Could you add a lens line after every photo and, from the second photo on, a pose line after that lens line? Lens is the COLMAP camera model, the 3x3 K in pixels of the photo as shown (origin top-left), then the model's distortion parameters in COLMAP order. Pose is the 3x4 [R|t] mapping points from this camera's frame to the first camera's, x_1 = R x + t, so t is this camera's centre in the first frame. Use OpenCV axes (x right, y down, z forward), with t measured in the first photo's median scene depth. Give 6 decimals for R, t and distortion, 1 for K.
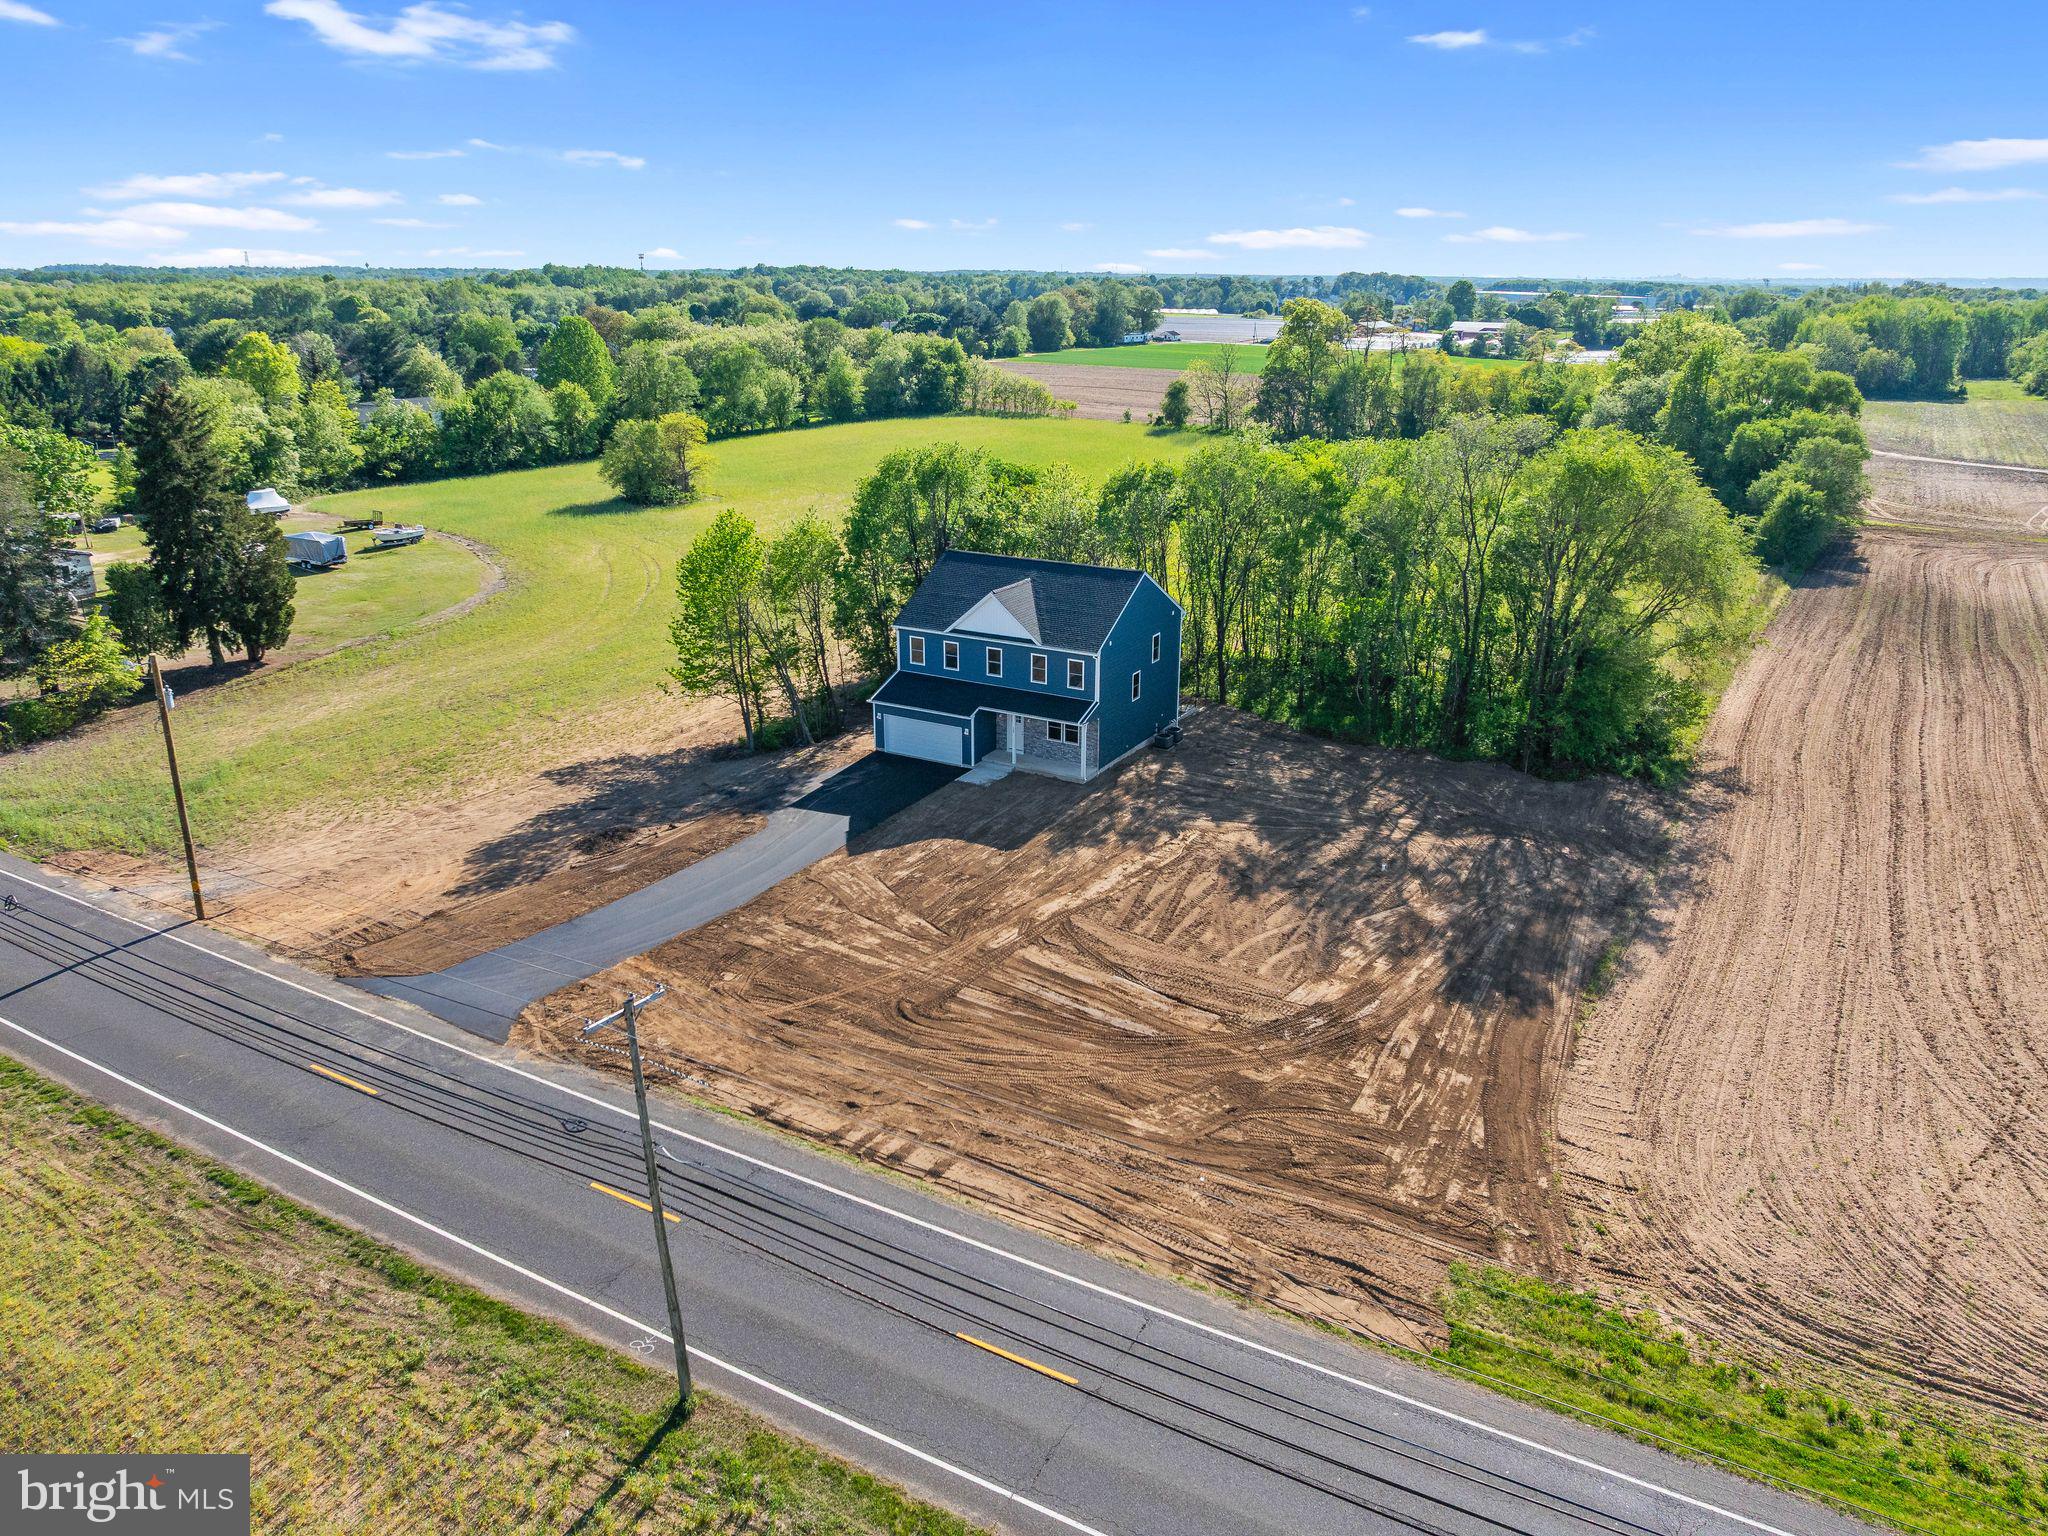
lens RADIAL K [[1434.8, 0, 1024.0], [0, 1434.8, 768.0], [0, 0, 1]] dist [-0.009338, -0.053610]
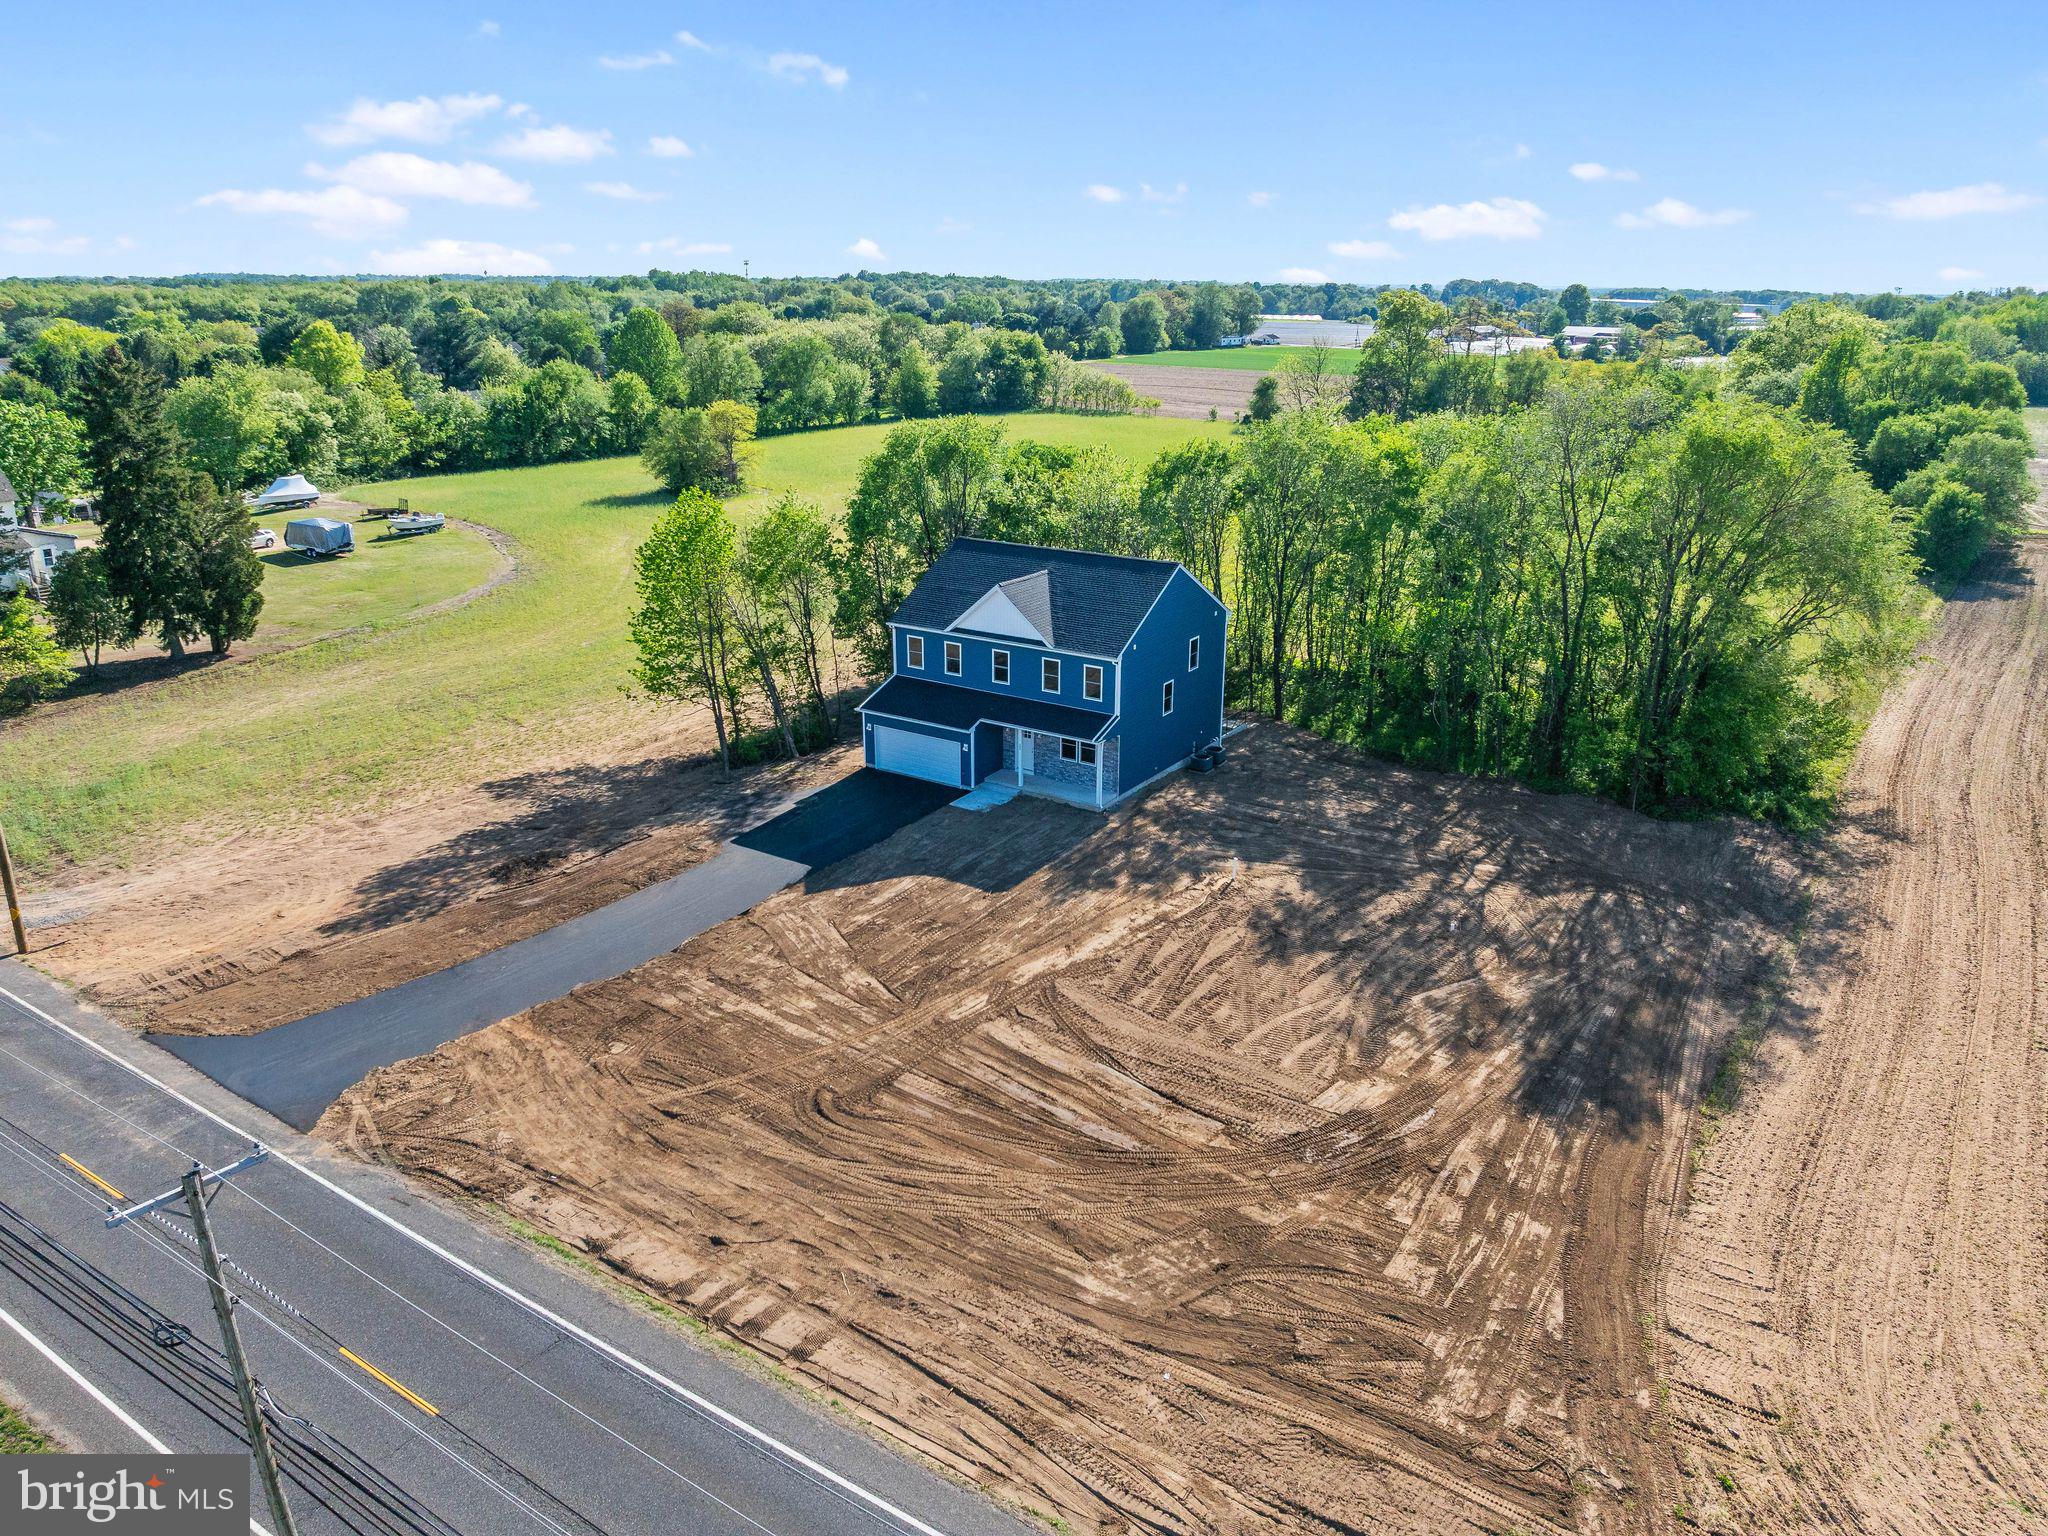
lens RADIAL K [[1436.1, 0, 1024.0], [0, 1436.1, 768.0], [0, 0, 1]] dist [-0.029531, -0.006312]
pose [[0.997556, 0.021886, -0.066362, 0.051421], [-0.022264, 0.999740, -0.004959, -0.009626], [0.066236, 0.006424, 0.997783, 0.147373]]
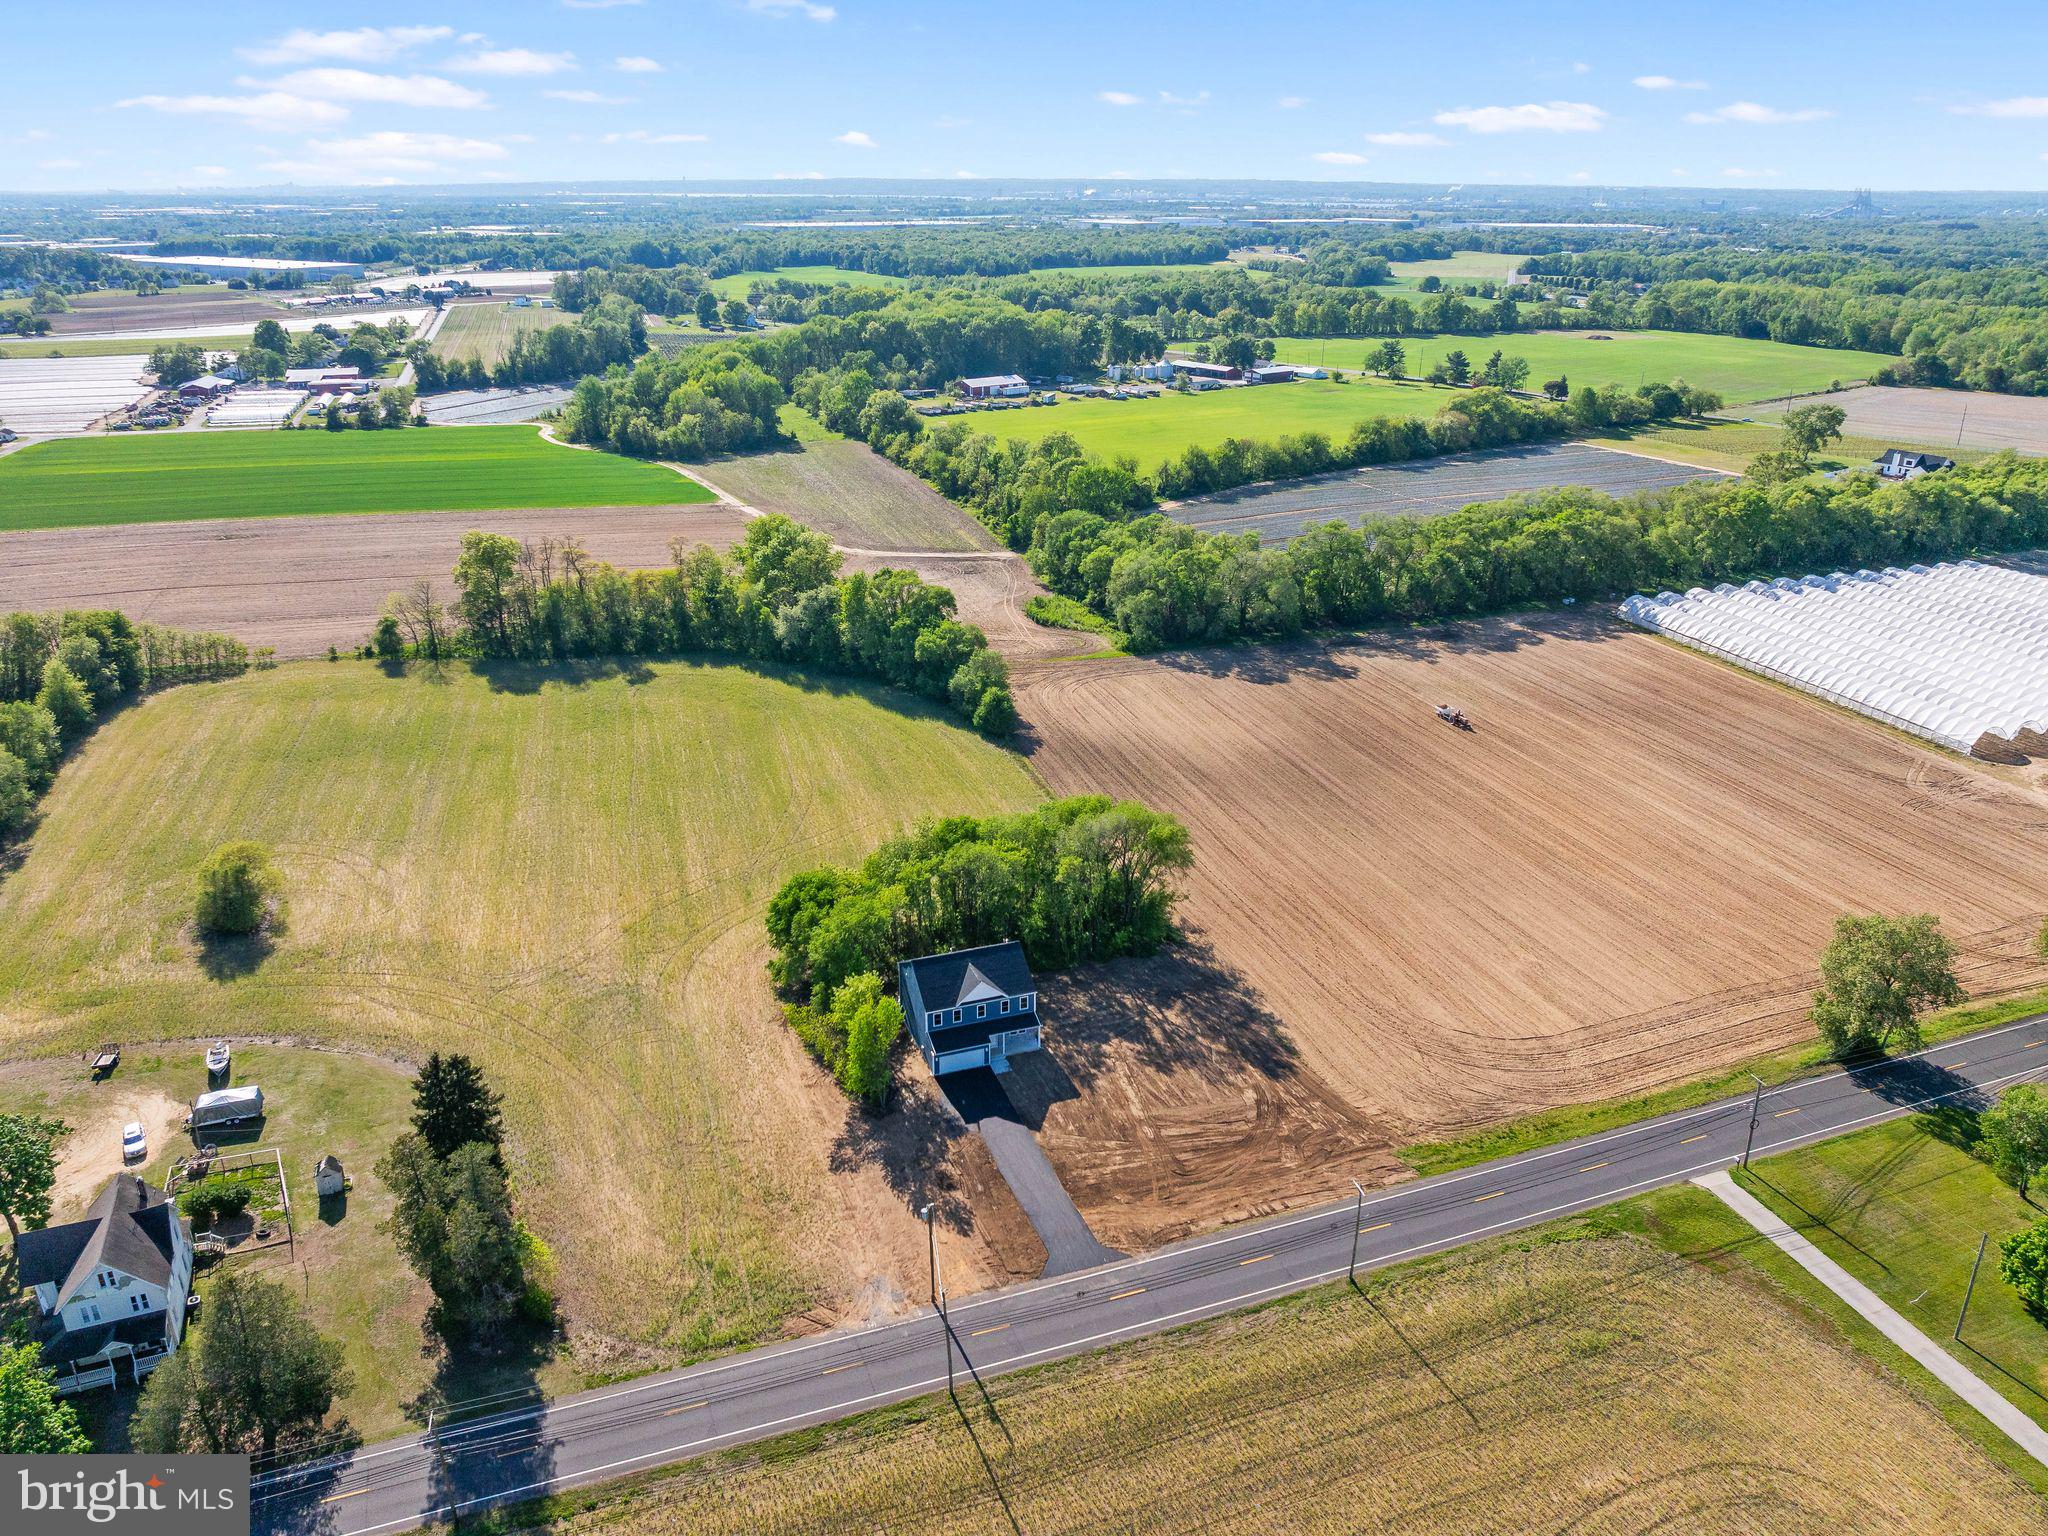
lens RADIAL K [[1424.3, 0, 1024.0], [0, 1424.3, 768.0], [0, 0, 1]] dist [-0.020093, 0.001055]
pose [[0.651650, -0.291891, 0.700109, -1.301248], [0.250547, 0.954018, 0.164547, -0.724885], [-0.715946, 0.068183, 0.694818, -0.471563]]
